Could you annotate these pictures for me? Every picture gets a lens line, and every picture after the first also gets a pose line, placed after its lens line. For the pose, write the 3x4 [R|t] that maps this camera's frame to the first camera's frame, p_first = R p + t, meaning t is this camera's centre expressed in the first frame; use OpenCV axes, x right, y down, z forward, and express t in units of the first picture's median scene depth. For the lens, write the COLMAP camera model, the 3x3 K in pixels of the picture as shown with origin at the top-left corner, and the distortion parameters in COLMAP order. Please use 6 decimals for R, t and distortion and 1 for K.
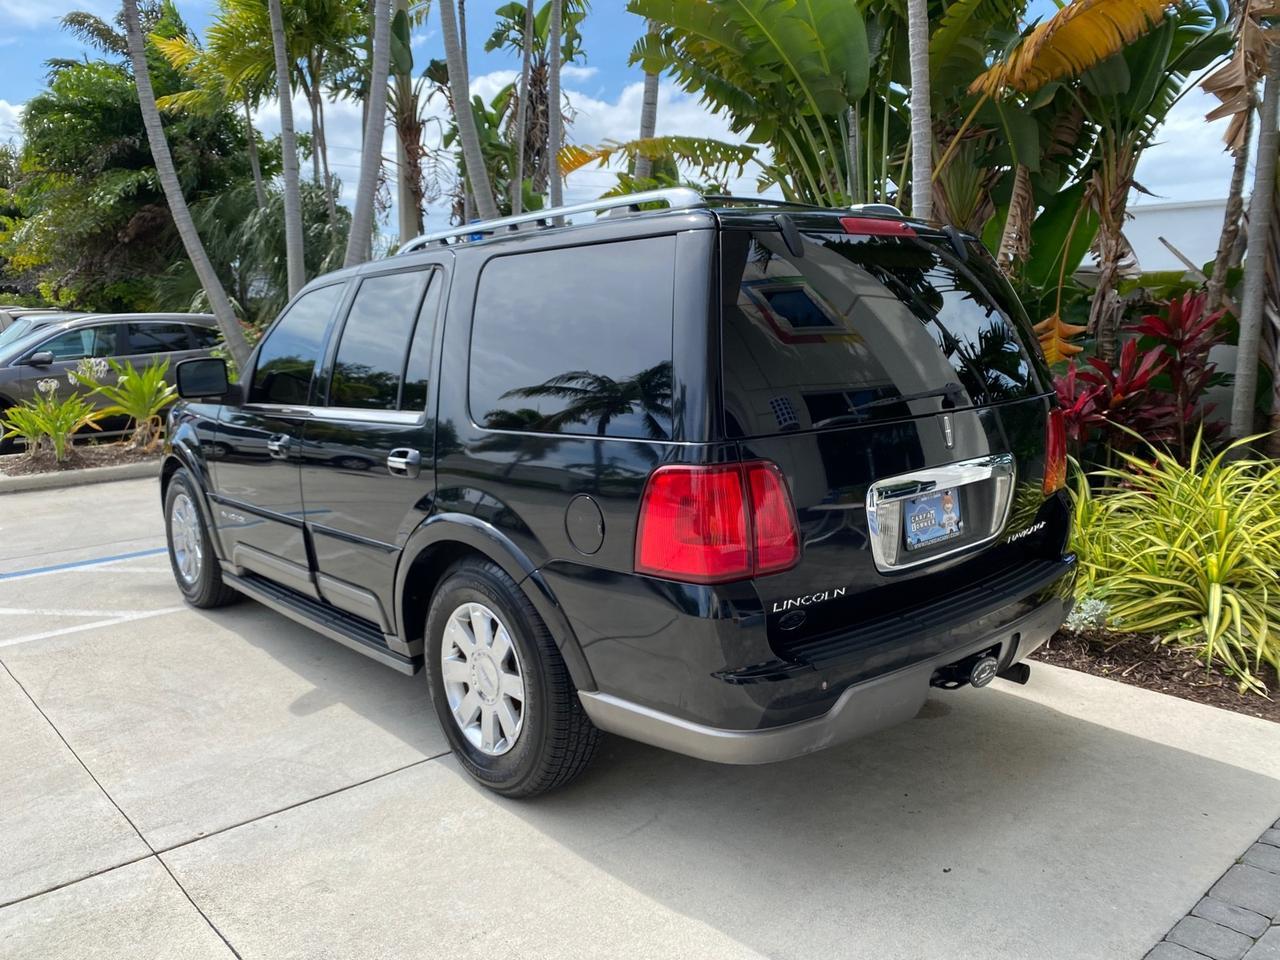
lens RADIAL K [[988.3, 0, 632.0], [0, 988.3, 472.0], [0, 0, 1]] dist [0.023712, -0.027203]
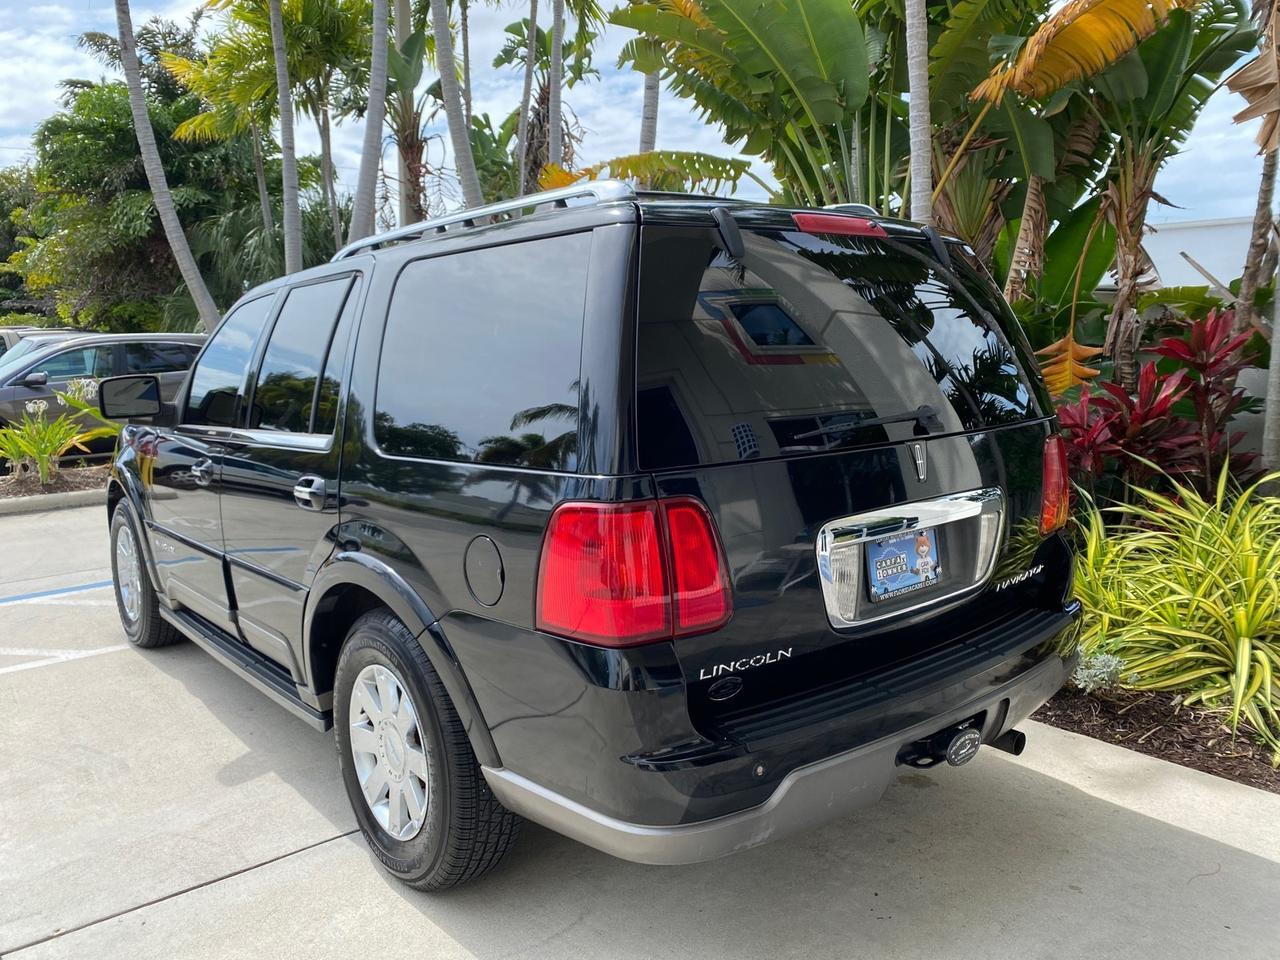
lens RADIAL K [[988.3, 0, 635.5], [0, 988.3, 463.8], [0, 0, 1]] dist [0.023712, -0.027203]
pose [[0.999669, 0.008227, -0.024358, 0.064634], [-0.009020, 0.999426, -0.032643, -0.006995], [0.024075, 0.032851, 0.999170, 0.097765]]
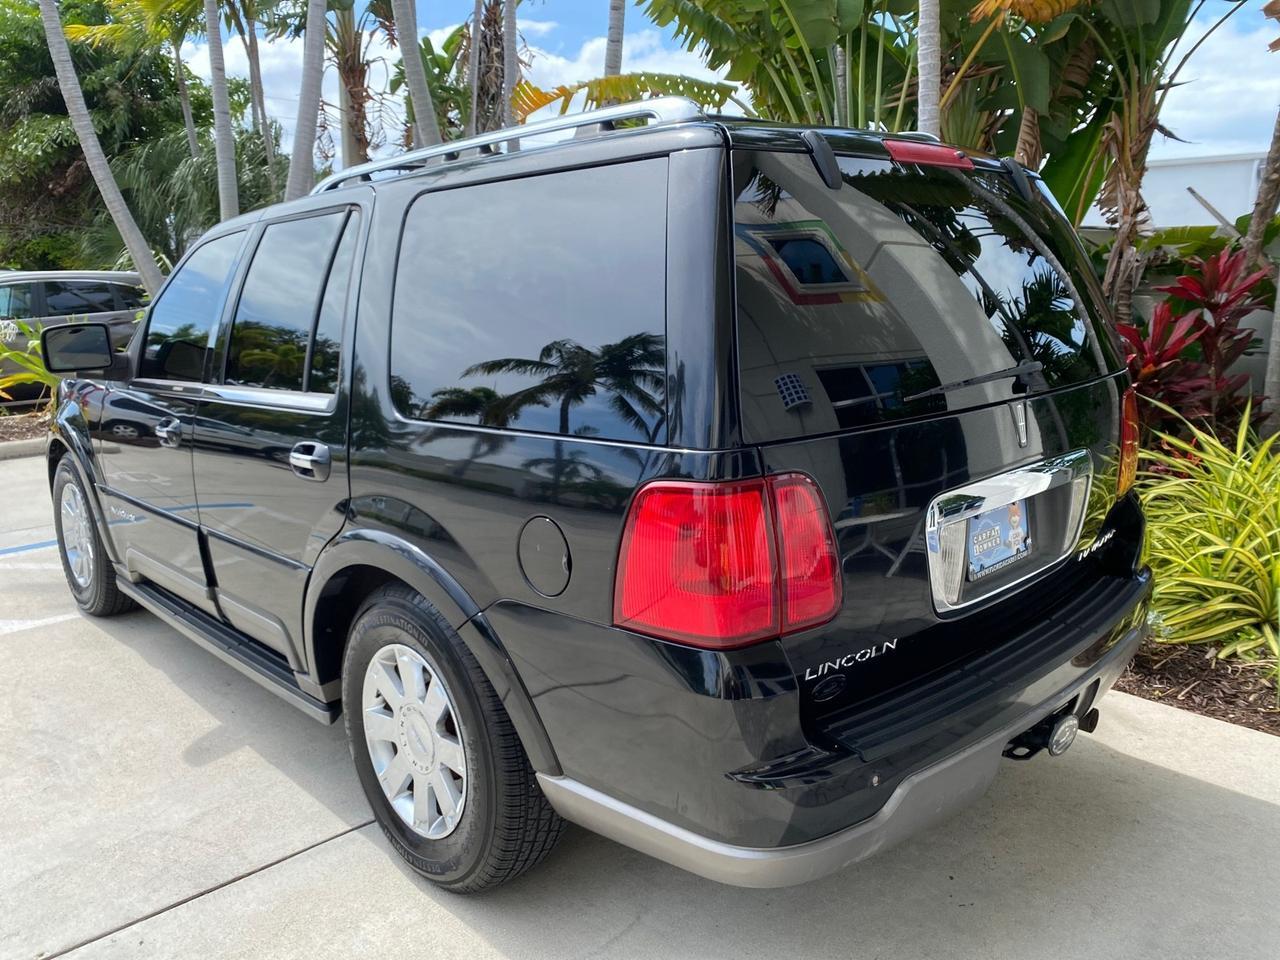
lens RADIAL K [[988.3, 0, 646.8], [0, 988.3, 467.8], [0, 0, 1]] dist [0.023712, -0.027203]
pose [[0.998617, -0.006425, 0.052180, -0.005710], [0.004635, 0.999399, 0.034346, -0.022636], [-0.052370, -0.034057, 0.998047, 0.162728]]
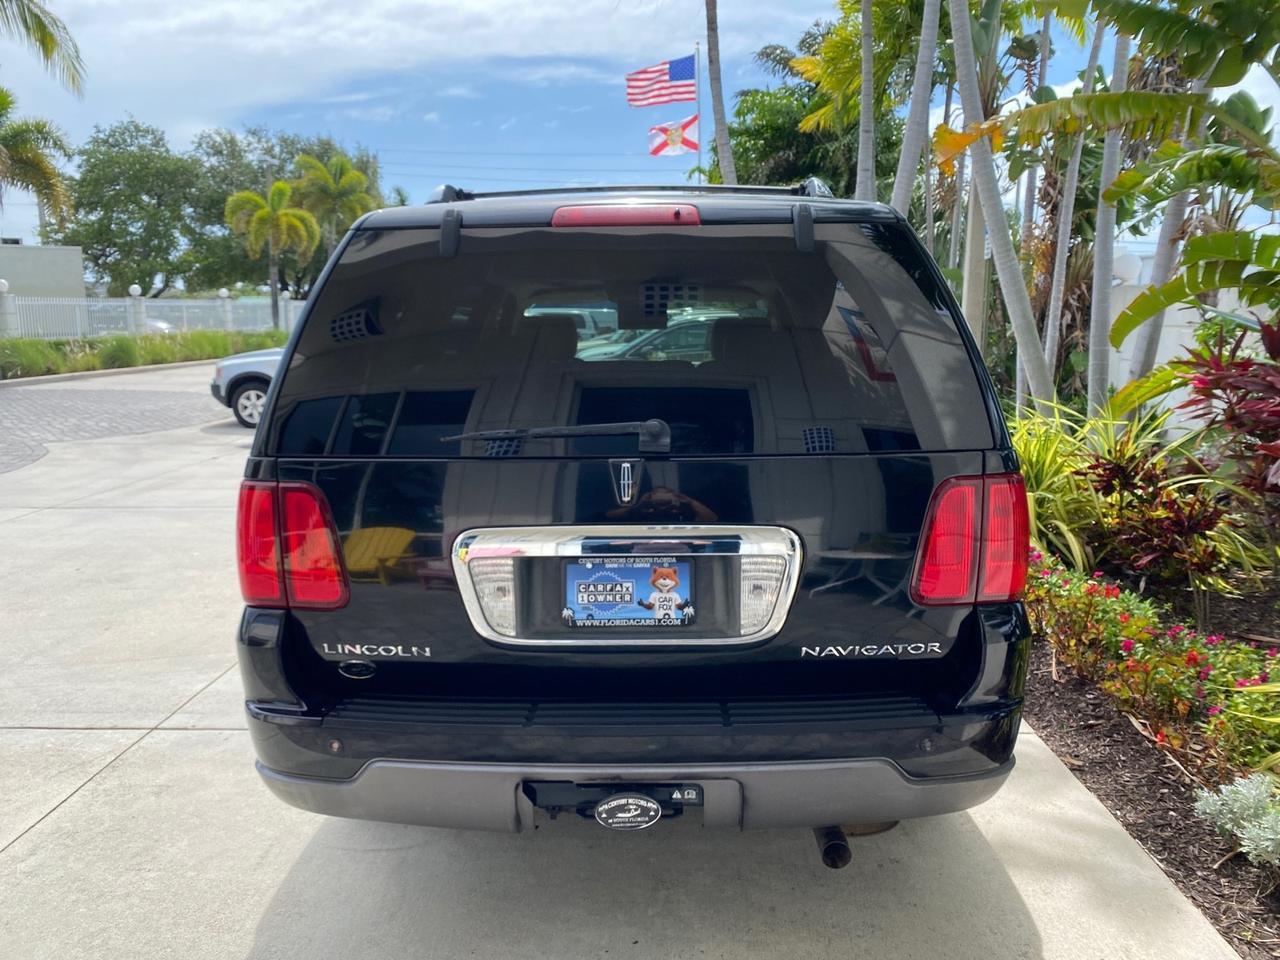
lens RADIAL K [[988.3, 0, 634.2], [0, 988.3, 476.8], [0, 0, 1]] dist [0.023712, -0.027203]
pose [[0.734578, 0.119390, -0.667938, 0.563086], [-0.114900, 0.992069, 0.050964, -0.057522], [0.668725, 0.039309, 0.742470, 0.304268]]
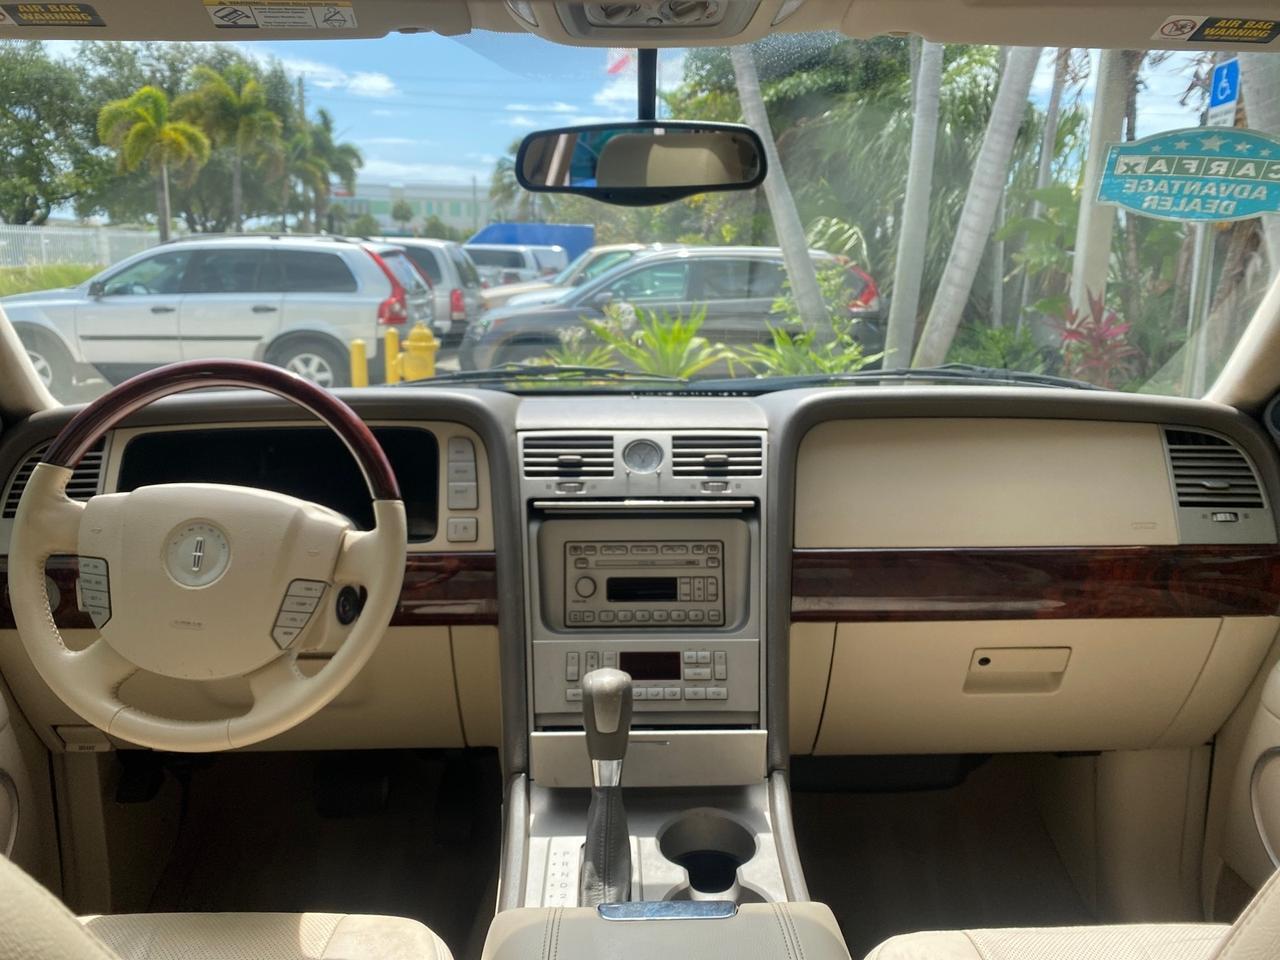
lens RADIAL K [[988.3, 0, 645.5], [0, 988.3, 451.2], [0, 0, 1]] dist [0.023712, -0.027203]
pose [[0.775371, 0.141652, -0.615414, -0.113735], [-0.122721, 0.989739, 0.073192, -0.140622], [0.619467, 0.018774, 0.784799, 1.020468]]
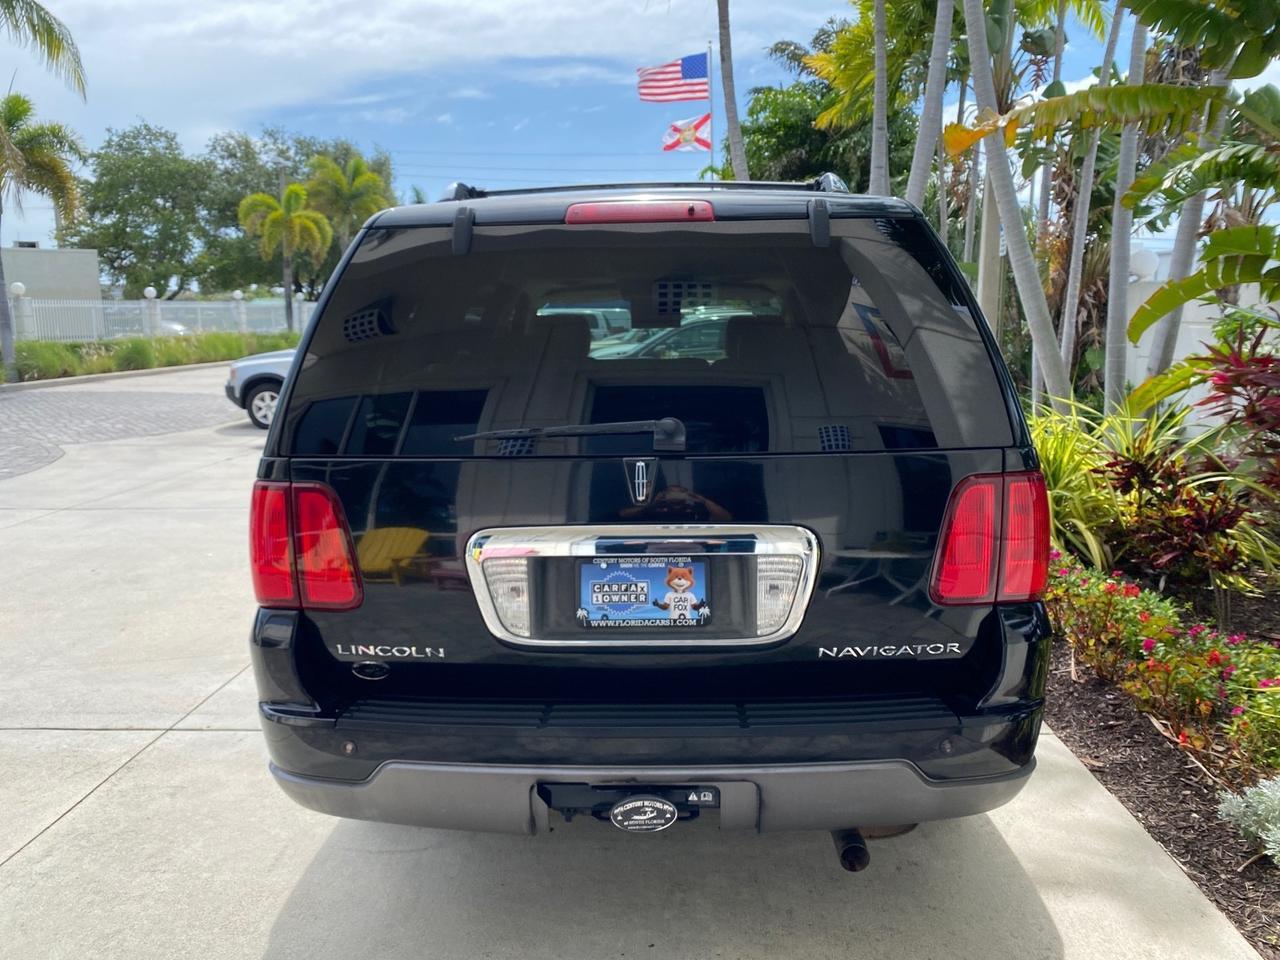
lens RADIAL K [[988.3, 0, 635.4], [0, 988.3, 477.4], [0, 0, 1]] dist [0.023712, -0.027203]
pose [[0.726890, 0.117430, -0.676640, 0.559135], [-0.110998, 0.992407, 0.052990, -0.056704], [0.677724, 0.036588, 0.734405, 0.307504]]
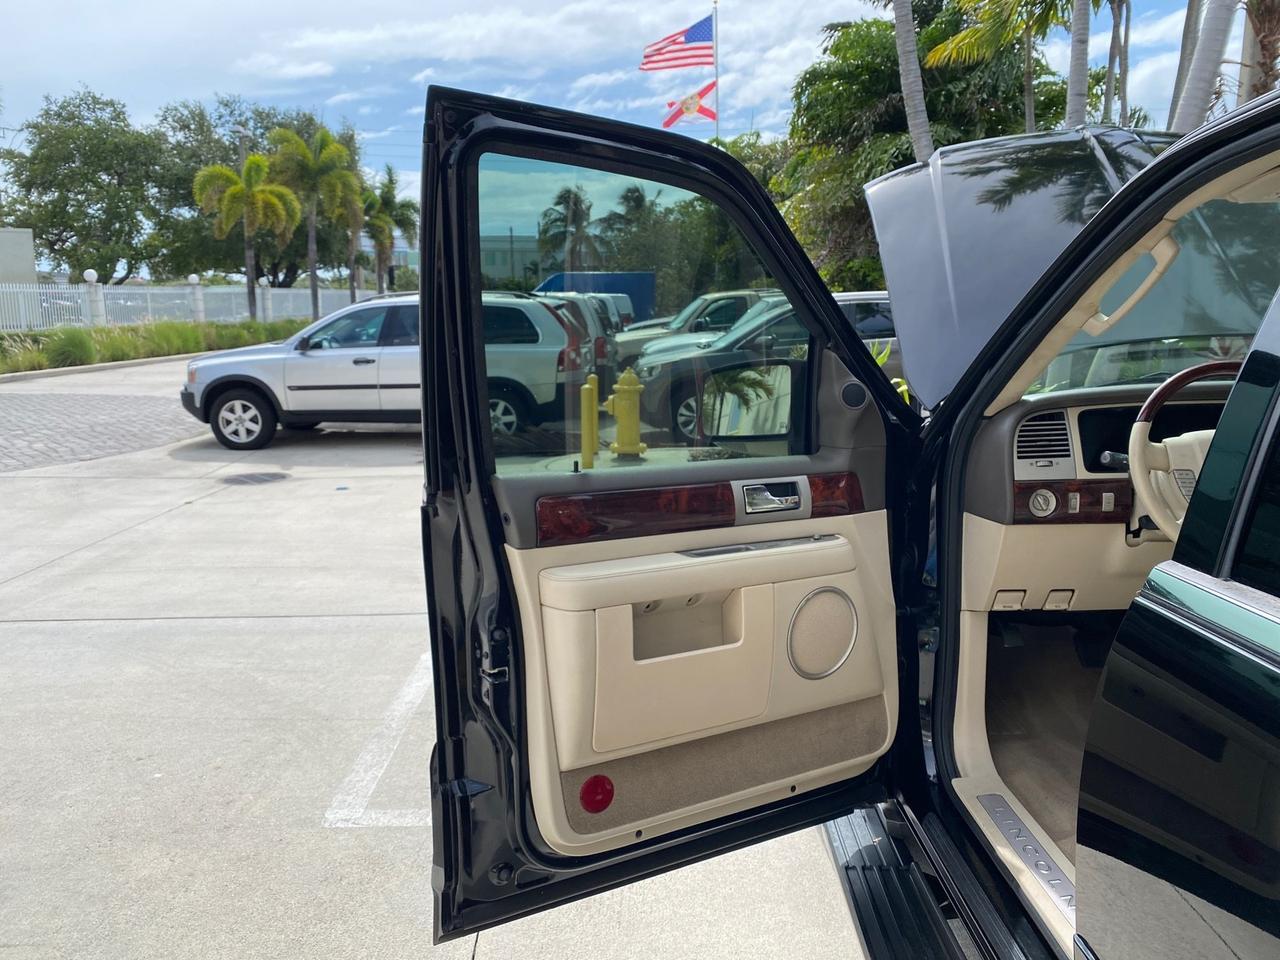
lens RADIAL K [[988.3, 0, 633.9], [0, 988.3, 469.4], [0, 0, 1]] dist [0.023712, -0.027203]
pose [[0.752442, 0.114646, -0.648604, -0.228672], [-0.106113, 0.992972, 0.052414, -0.091869], [0.650054, 0.029387, 0.759319, 0.657038]]
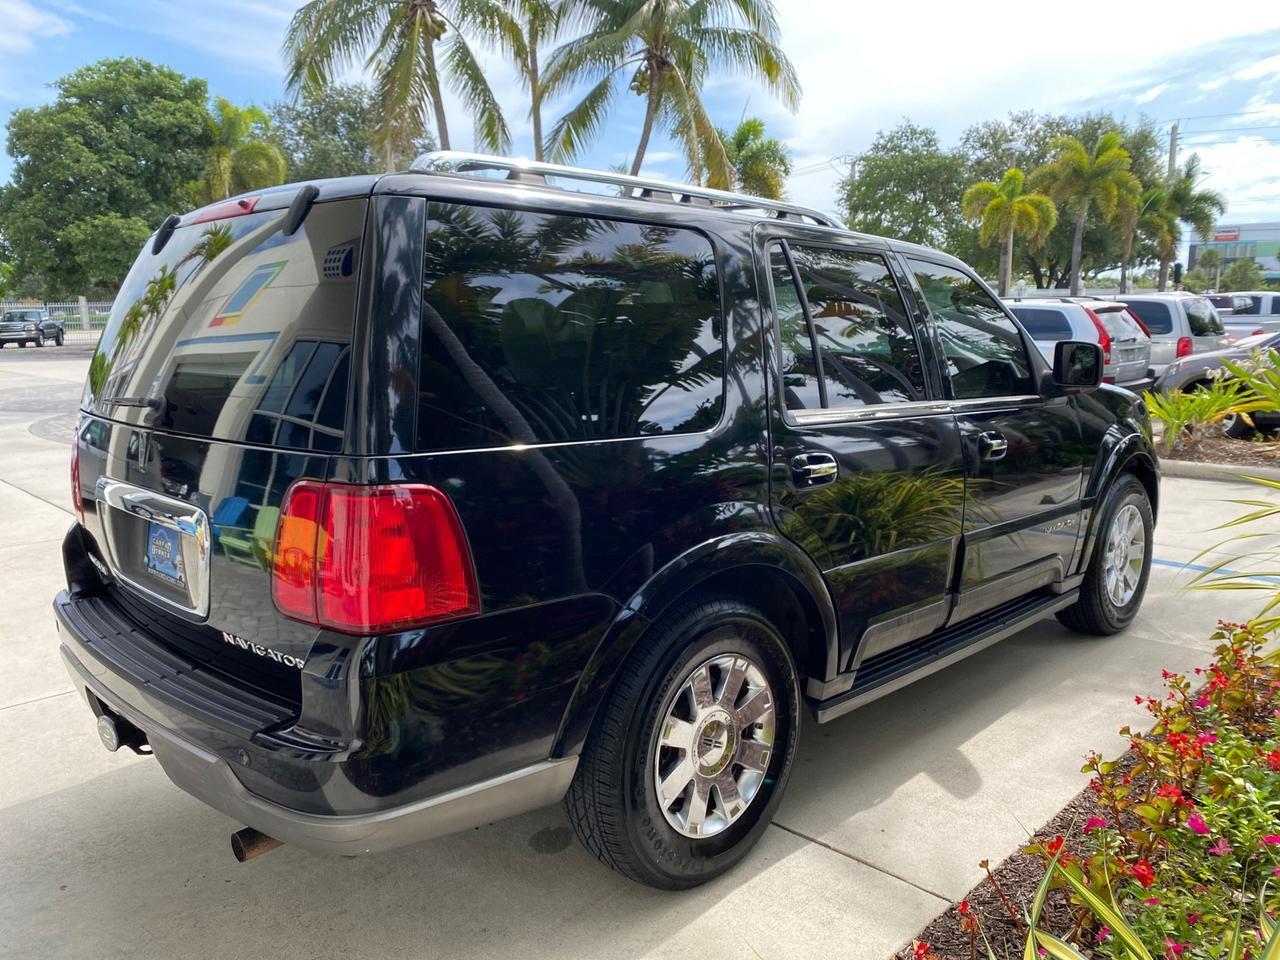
lens RADIAL K [[988.3, 0, 655.9], [0, 988.3, 464.1], [0, 0, 1]] dist [0.023712, -0.027203]
pose [[0.079144, 0.167020, -0.982772, 0.800250], [-0.151455, 0.976434, 0.153746, -0.160023], [0.985291, 0.136678, 0.102575, 0.911434]]
